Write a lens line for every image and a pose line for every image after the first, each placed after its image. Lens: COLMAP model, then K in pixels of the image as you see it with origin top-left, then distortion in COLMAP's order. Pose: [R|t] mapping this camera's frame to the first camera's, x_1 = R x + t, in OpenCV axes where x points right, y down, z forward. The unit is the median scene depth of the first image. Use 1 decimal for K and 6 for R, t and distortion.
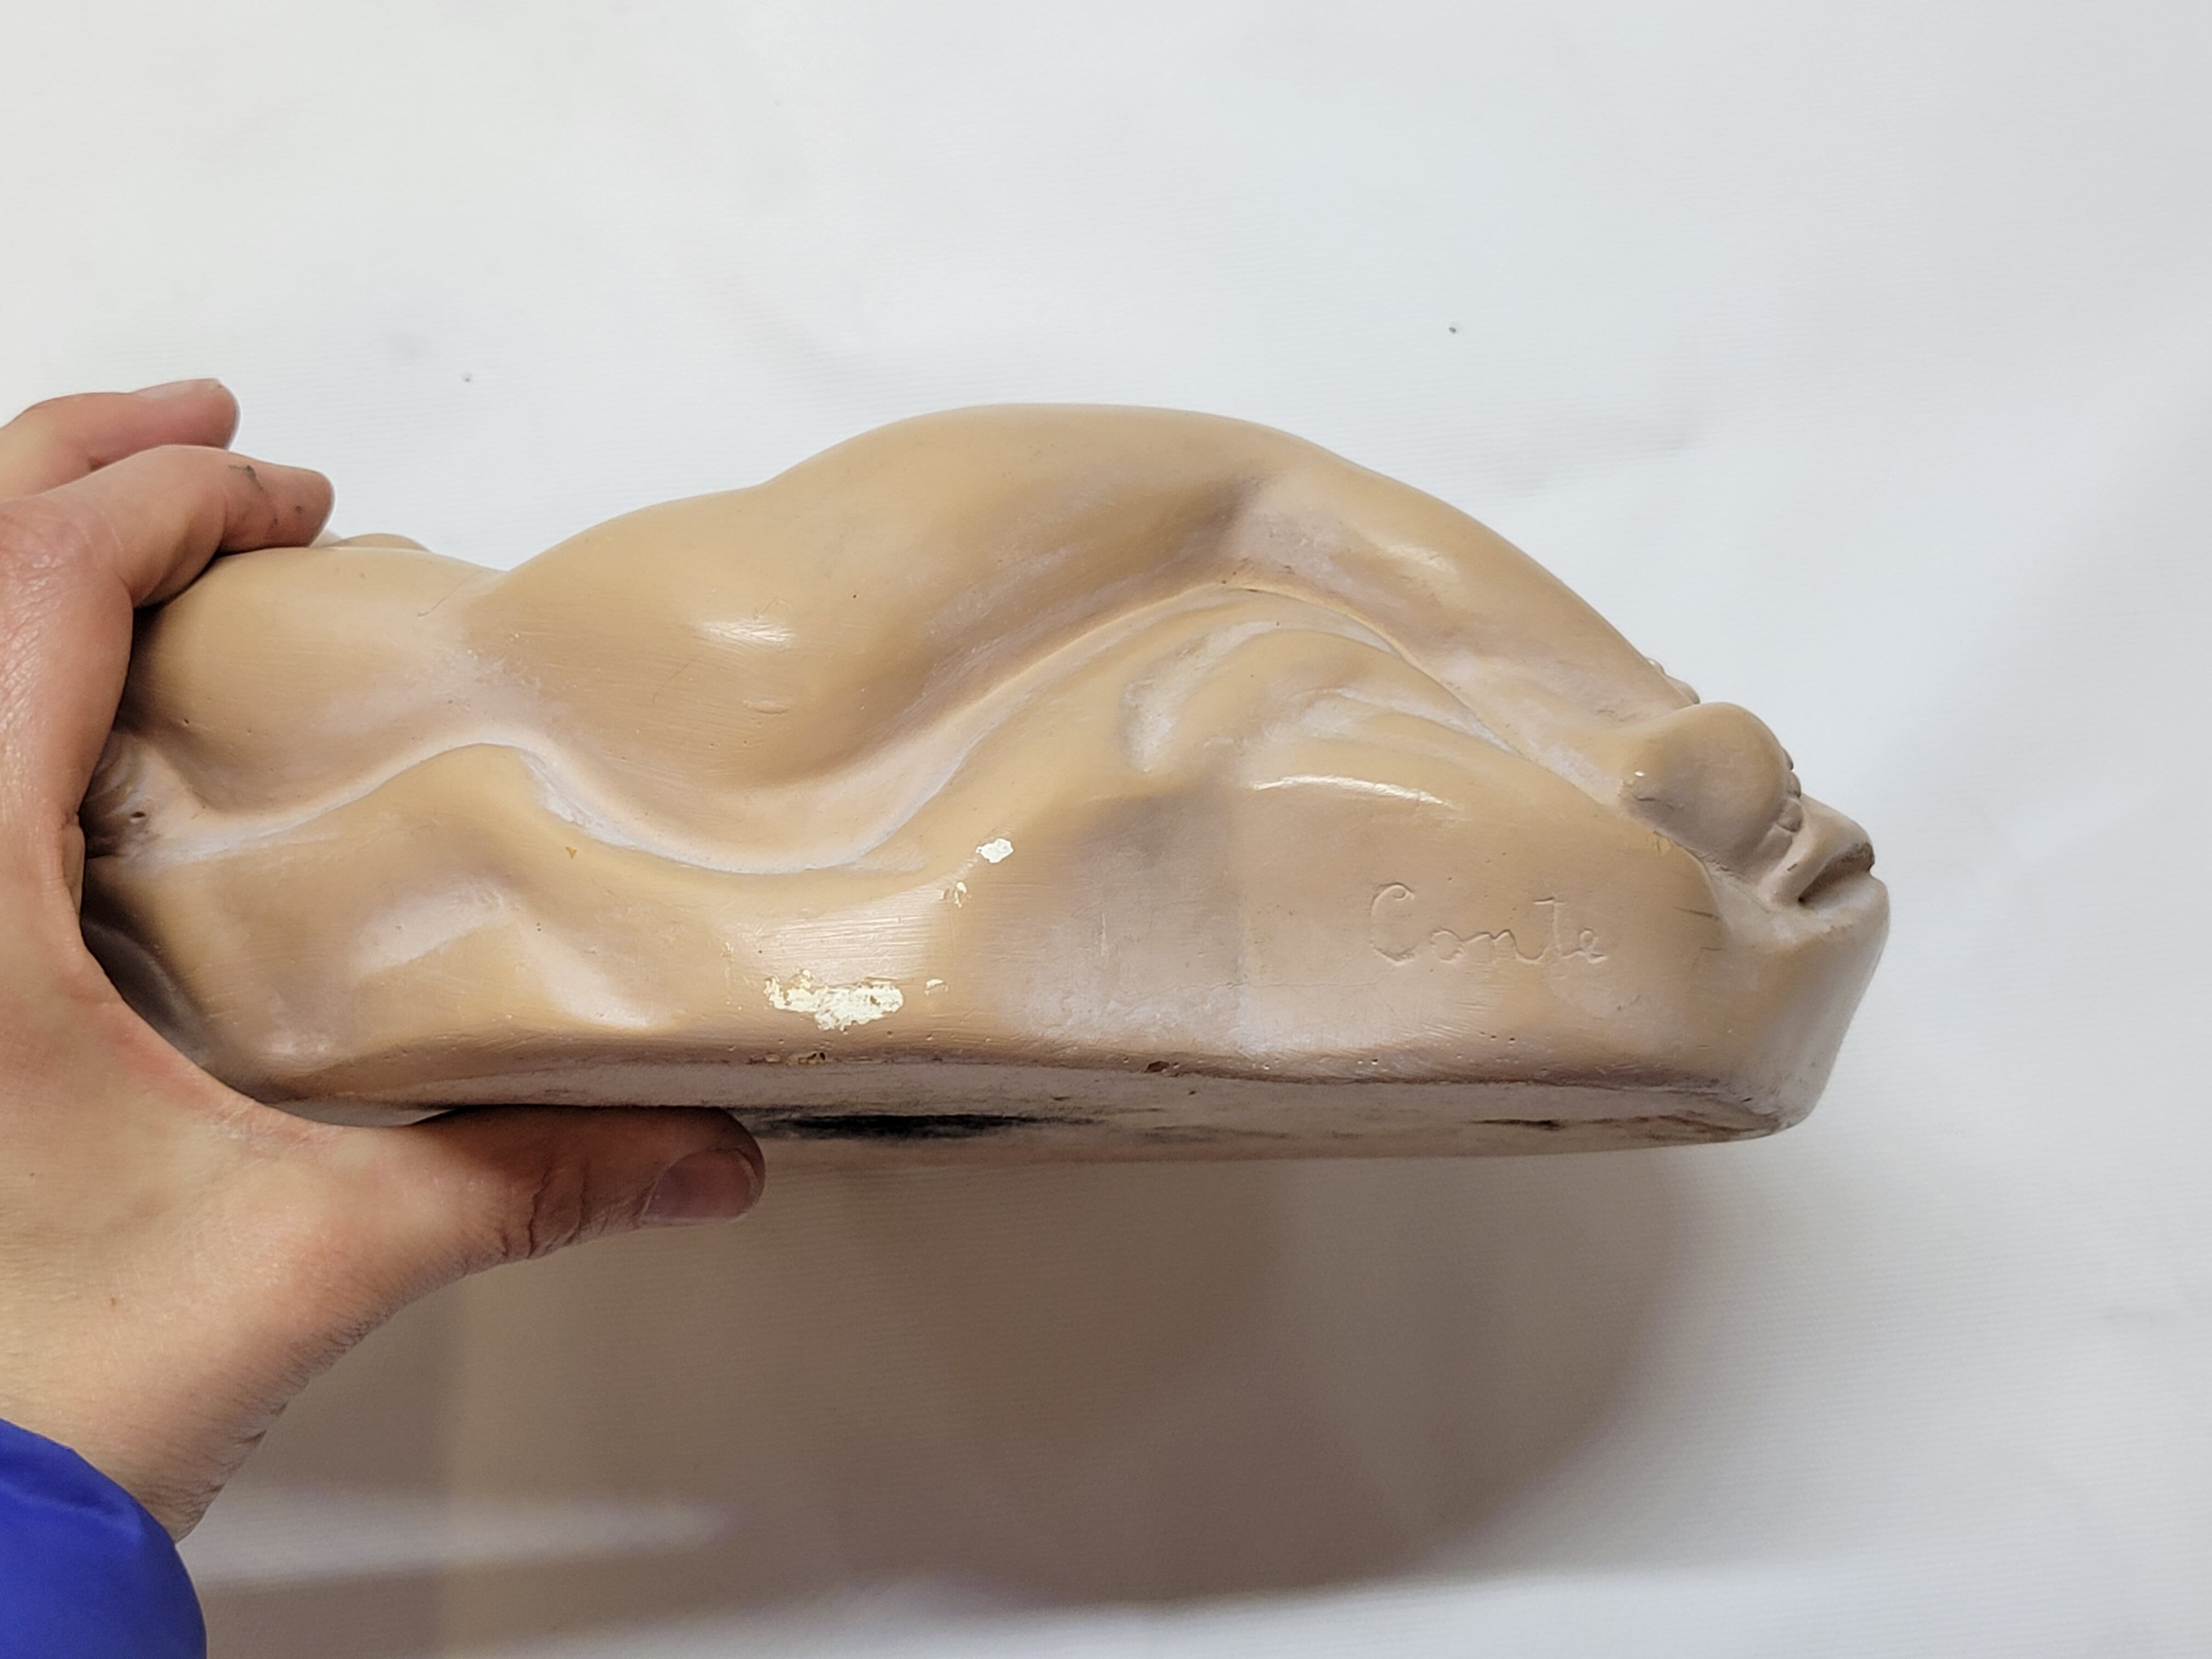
lens RADIAL K [[3516.7, 0, 1097.3], [0, 3516.7, 827.7], [0, 0, 1]] dist [-0.017286, 0.000000]
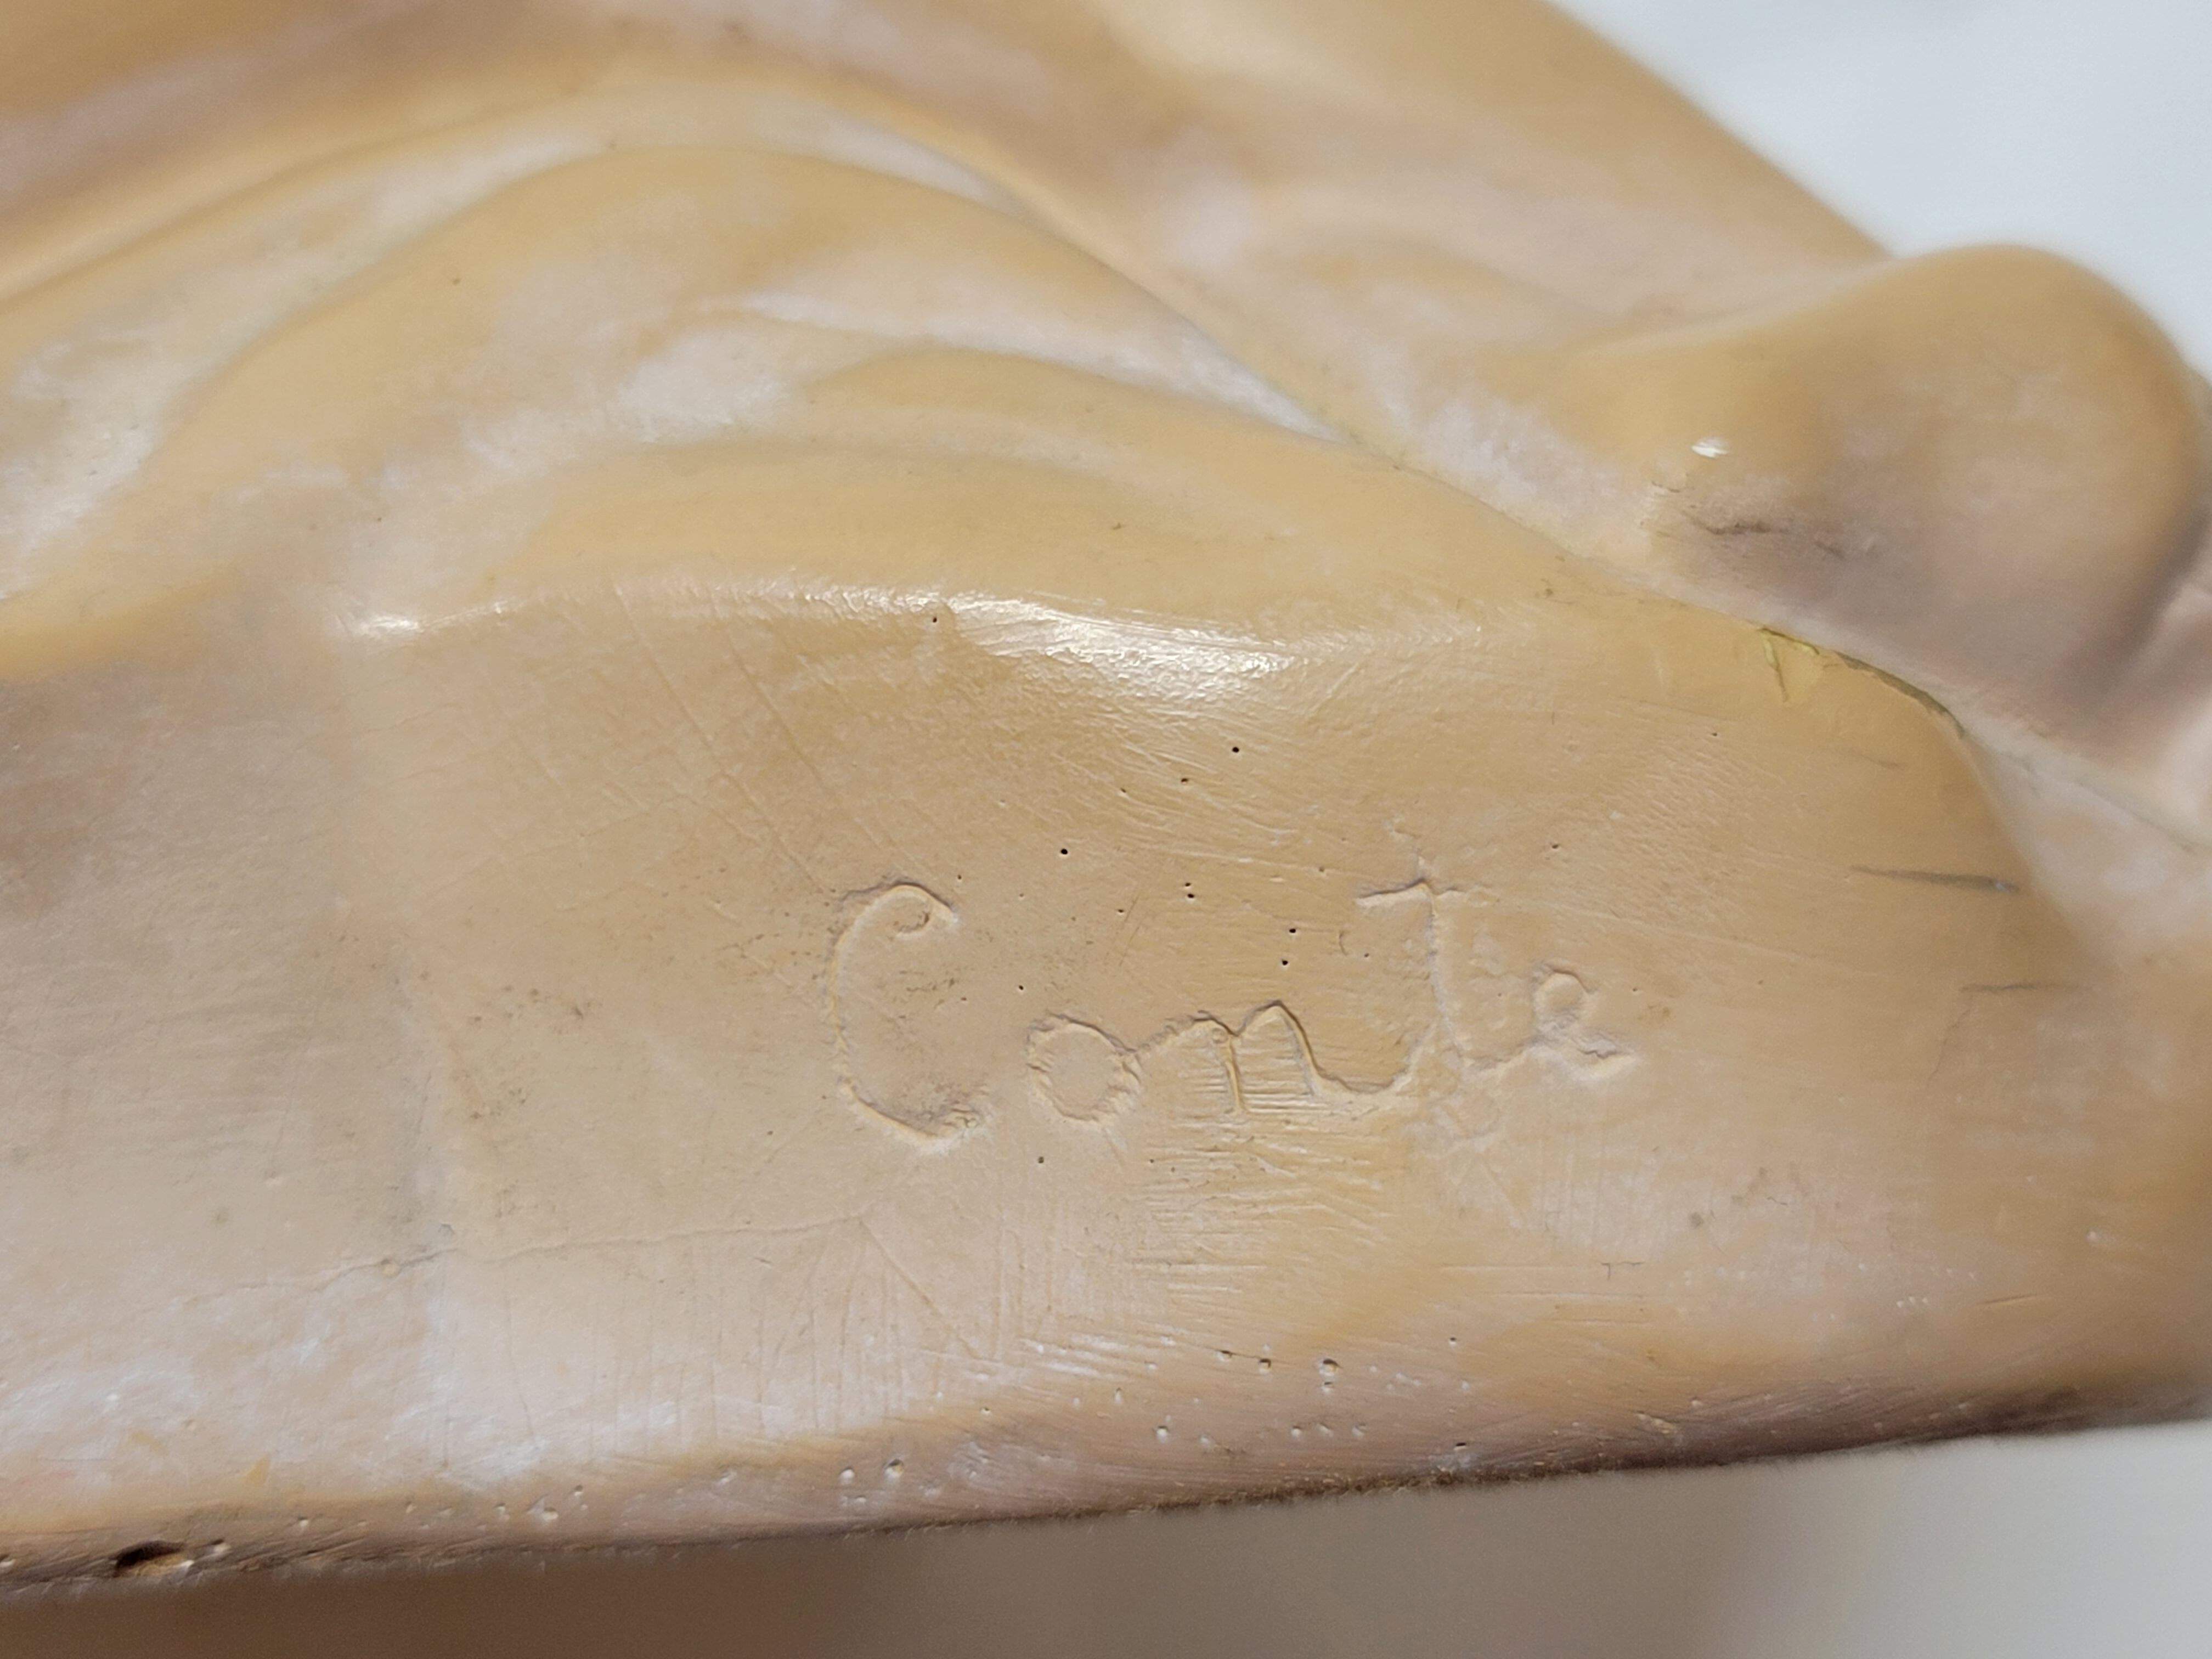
lens RADIAL K [[3516.7, 0, 1120.3], [0, 3516.7, 834.3], [0, 0, 1]] dist [-0.017286, 0.000000]
pose [[0.986298, -0.098604, -0.132265, 0.143696], [0.100000, 0.994980, 0.003938, 0.012393], [0.131213, -0.017110, 0.991207, 0.699748]]
